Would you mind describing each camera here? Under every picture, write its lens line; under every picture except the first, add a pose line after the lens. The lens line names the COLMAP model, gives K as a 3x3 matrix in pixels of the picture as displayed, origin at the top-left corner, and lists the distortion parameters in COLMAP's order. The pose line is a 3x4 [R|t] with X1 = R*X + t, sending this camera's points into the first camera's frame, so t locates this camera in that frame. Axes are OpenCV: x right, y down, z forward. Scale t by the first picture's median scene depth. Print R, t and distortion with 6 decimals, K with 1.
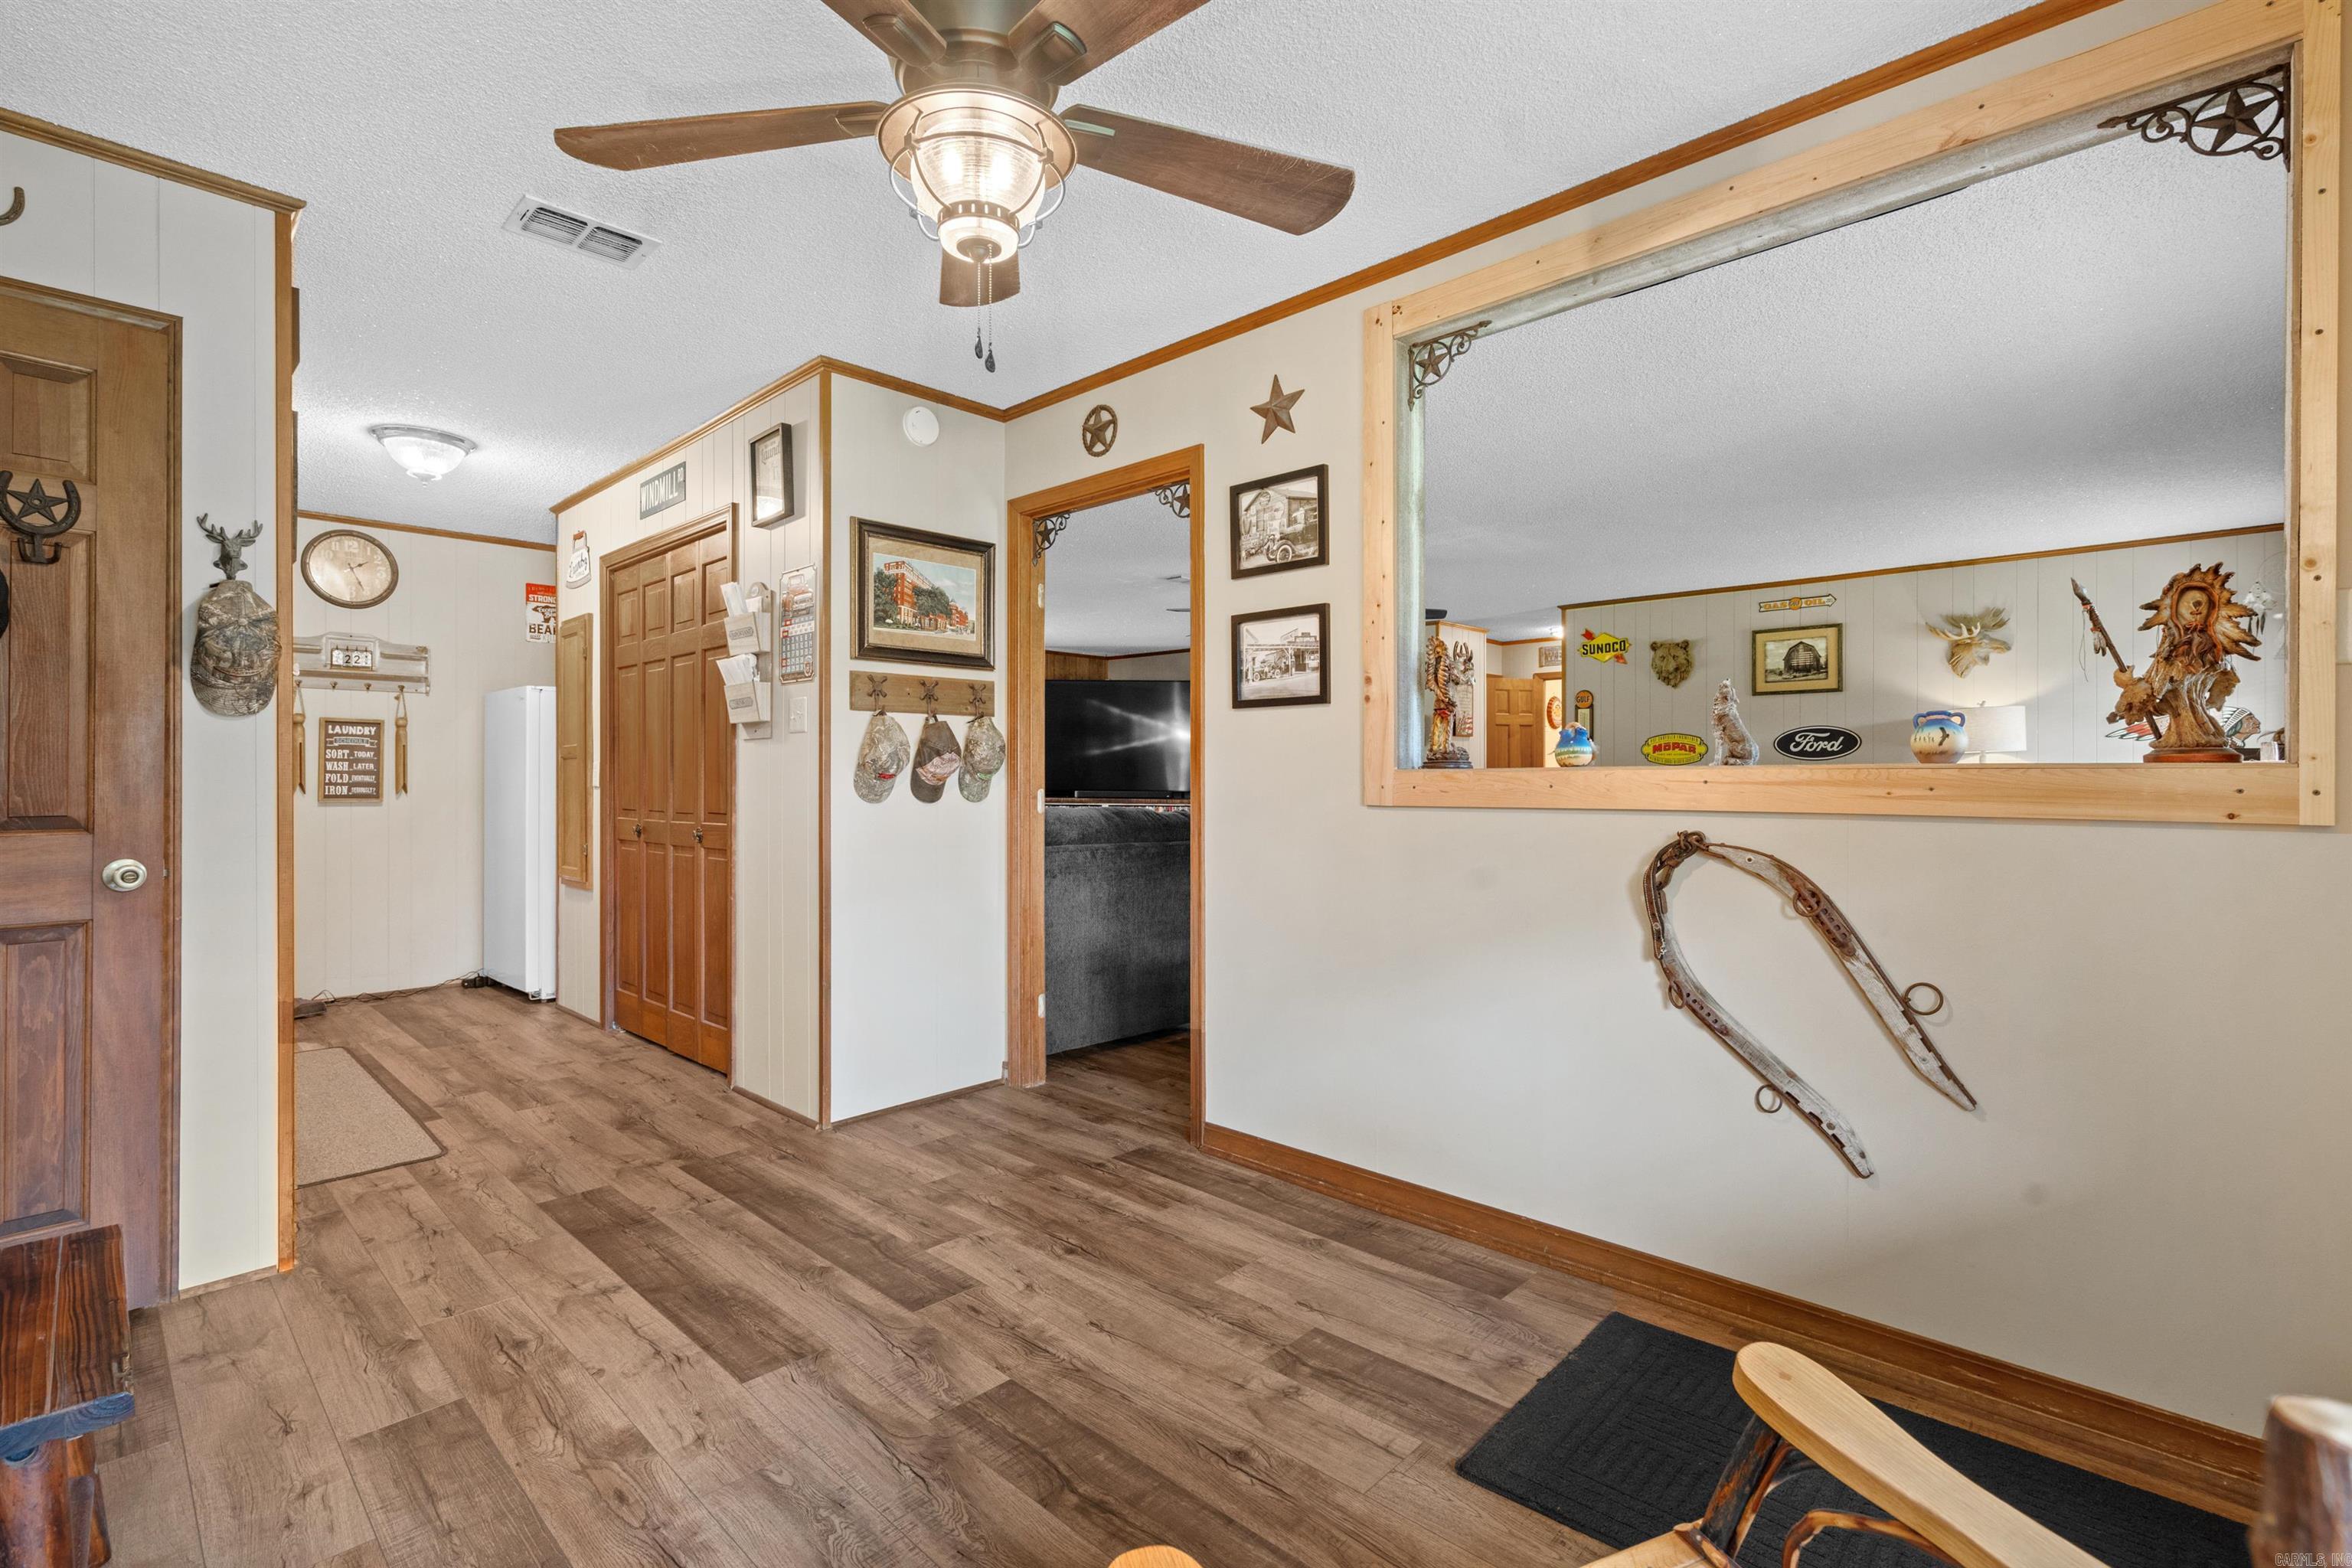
lens RADIAL K [[1066.7, 0, 1171.0], [0, 1066.7, 773.5], [0, 0, 1]] dist [-0.001321, 0.000716]
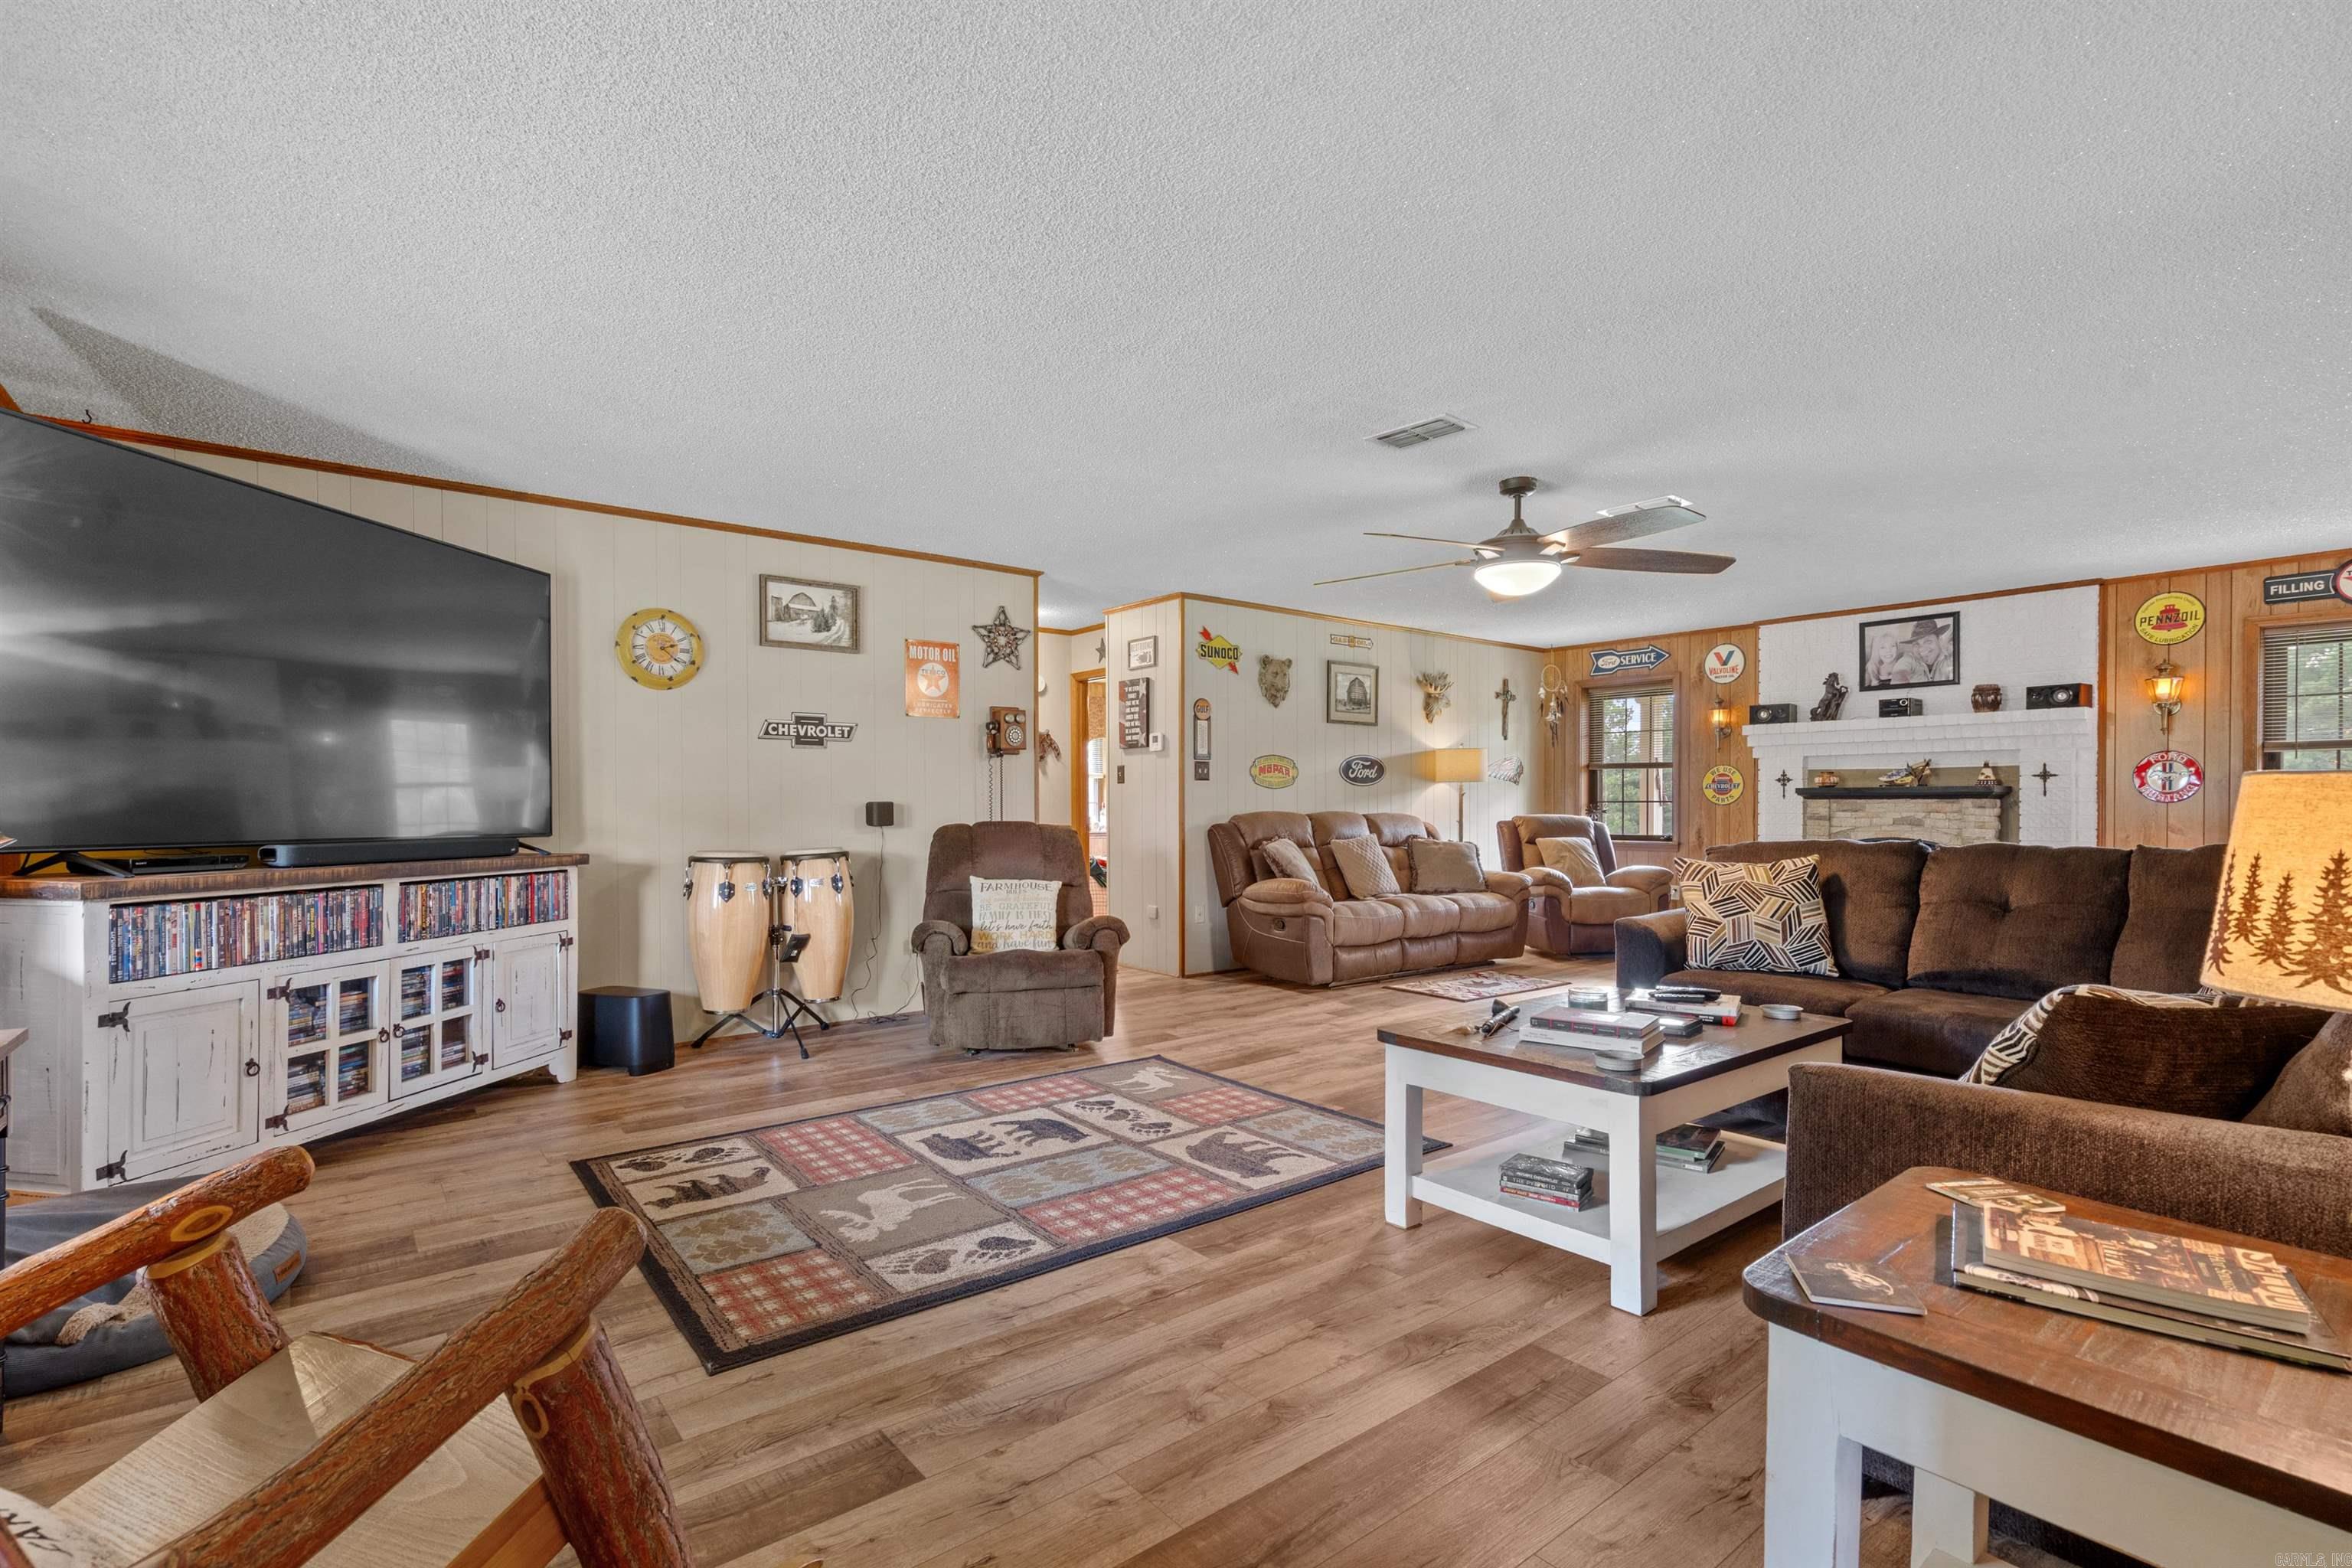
lens RADIAL K [[1079.7, 0, 1164.2], [0, 1079.7, 815.3], [0, 0, 1]] dist [-0.002697, 0.000394]
pose [[0.139144, -0.012486, 0.990193, -0.549637], [-0.003633, 0.999907, 0.013119, 0.004321], [-0.990265, -0.005423, 0.139086, 1.063611]]
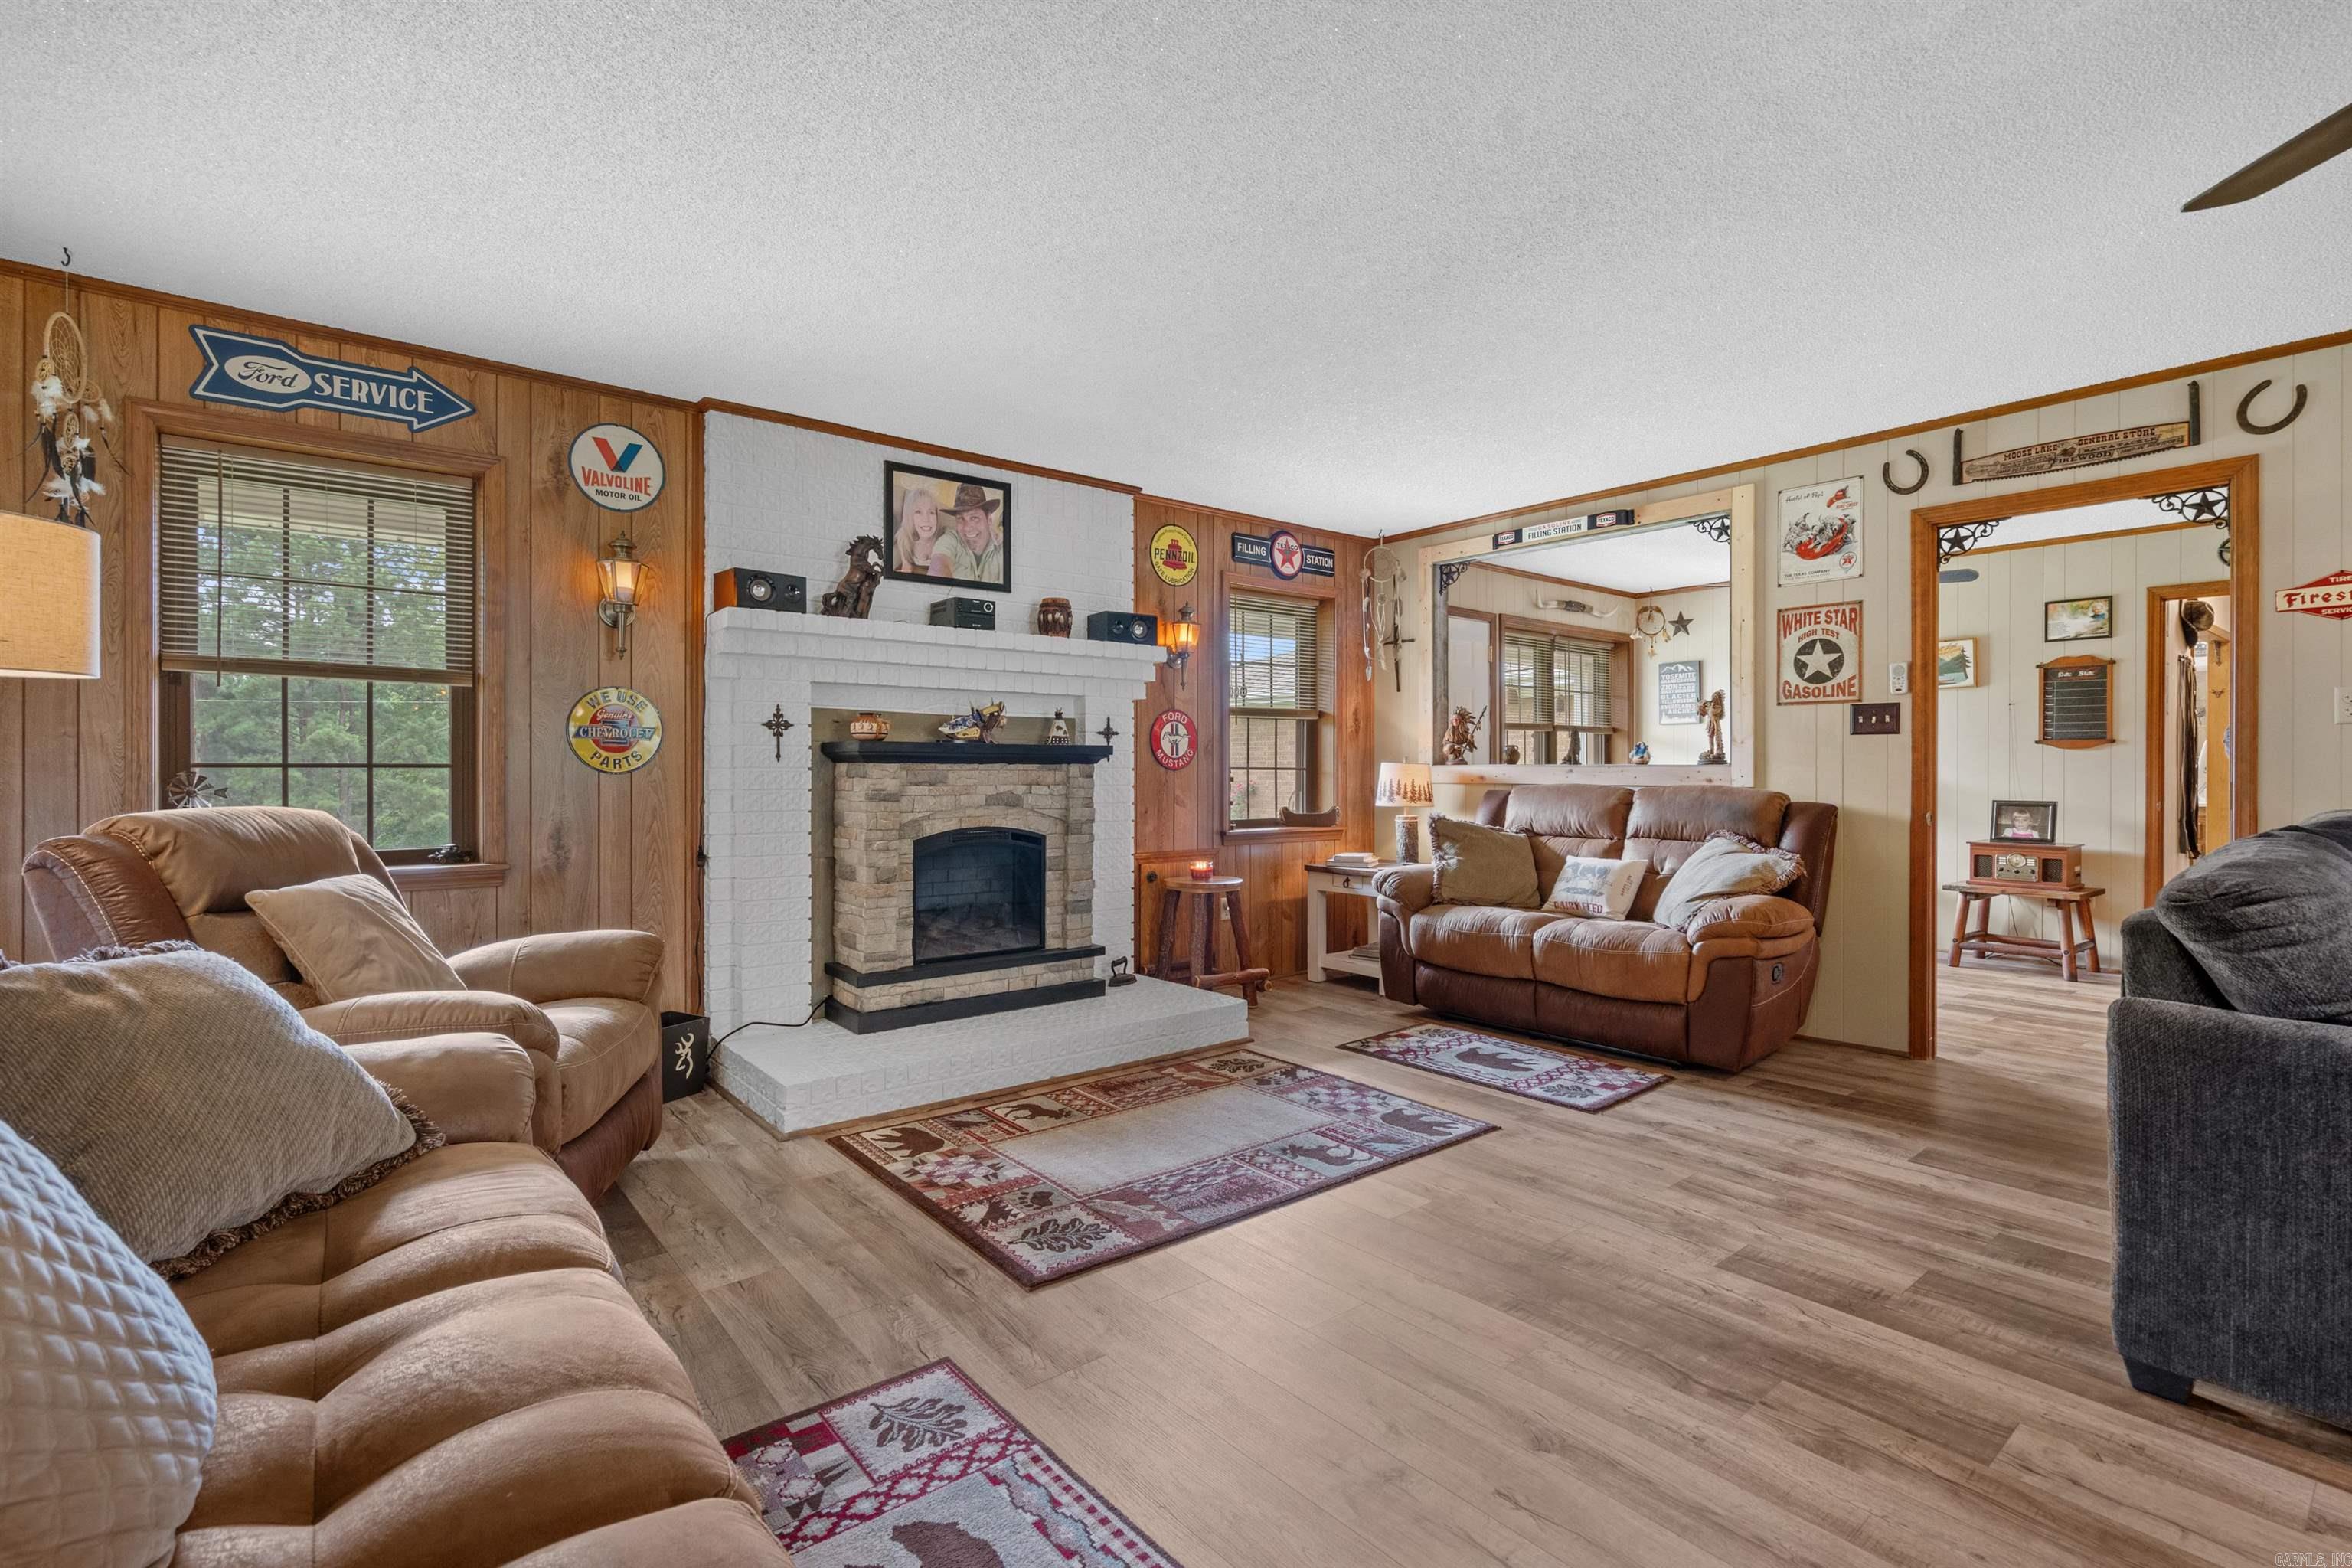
lens RADIAL K [[1066.7, 0, 1171.0], [0, 1066.7, 773.5], [0, 0, 1]] dist [-0.001321, 0.000716]
pose [[-0.991397, -0.002969, 0.130857, 0.359421], [-0.003072, 0.999995, -0.000580, 0.005686], [-0.130854, -0.000977, -0.991401, 1.118242]]
